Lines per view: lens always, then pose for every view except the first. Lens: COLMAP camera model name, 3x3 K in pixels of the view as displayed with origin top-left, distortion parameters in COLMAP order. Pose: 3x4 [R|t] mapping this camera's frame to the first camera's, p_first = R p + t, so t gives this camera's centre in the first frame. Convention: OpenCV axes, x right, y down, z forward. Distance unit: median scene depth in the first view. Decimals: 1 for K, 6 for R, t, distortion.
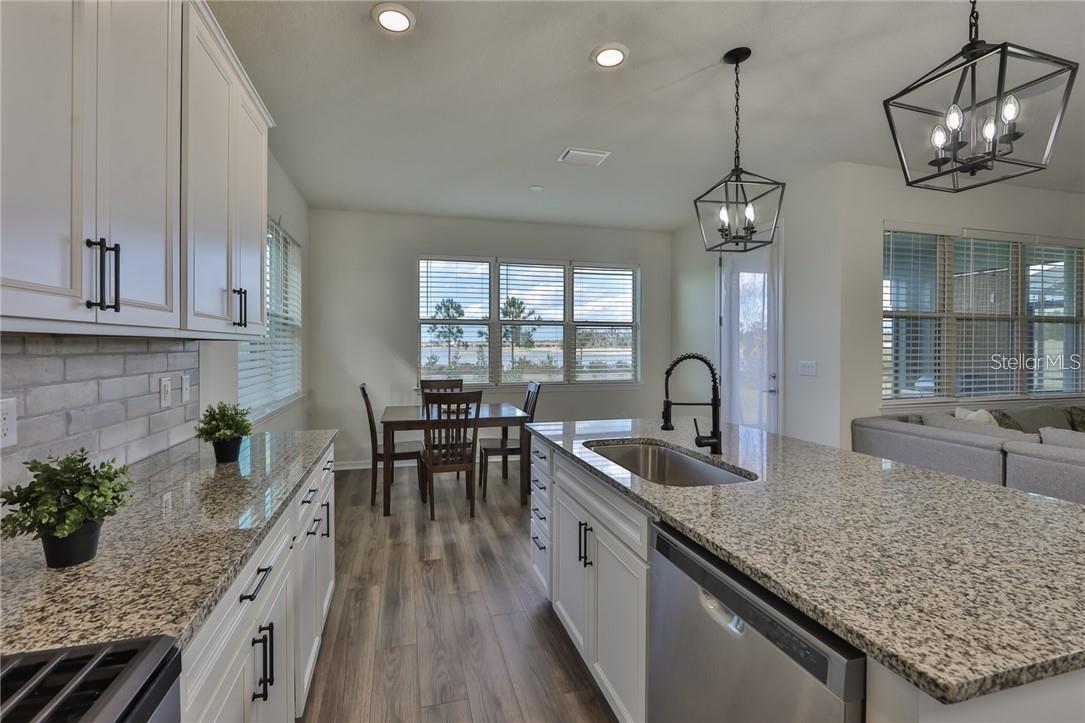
lens RADIAL K [[466.9, 0, 539.6], [0, 466.9, 347.1], [0, 0, 1]] dist [-0.000323, -0.000231]
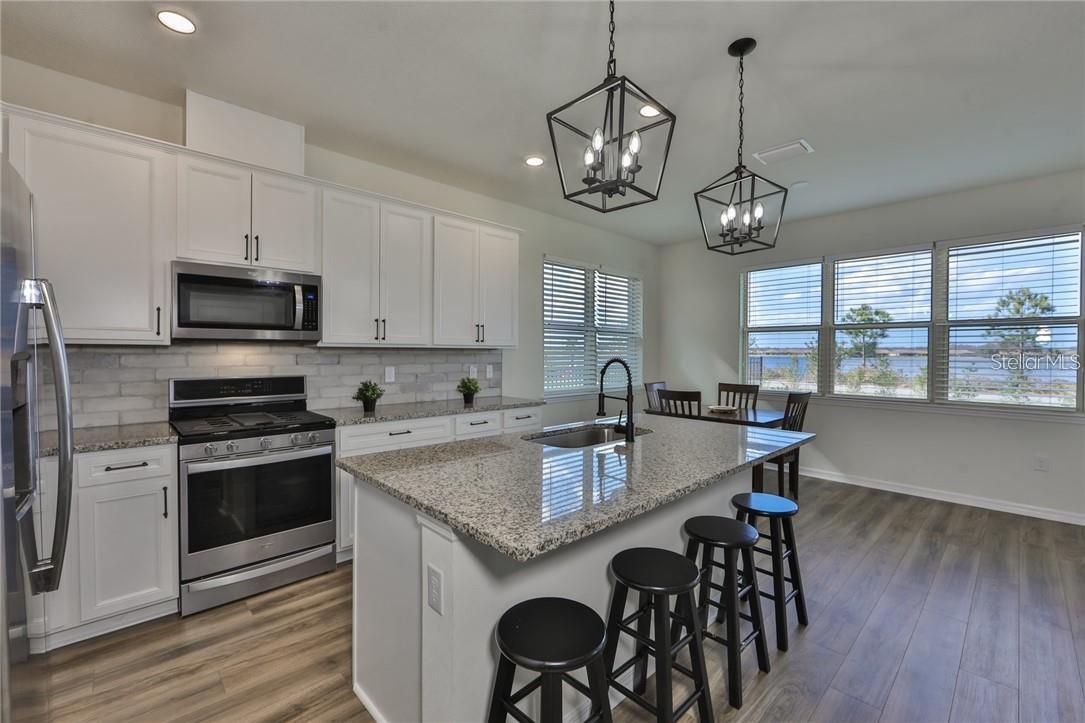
lens RADIAL K [[466.9, 0, 539.6], [0, 466.9, 347.1], [0, 0, 1]] dist [-0.000323, -0.000231]
pose [[0.463654, -0.009396, -0.885967, 1.072181], [-0.007179, 0.999871, -0.014361, 0.004941], [0.885987, 0.013019, 0.463527, 0.199223]]
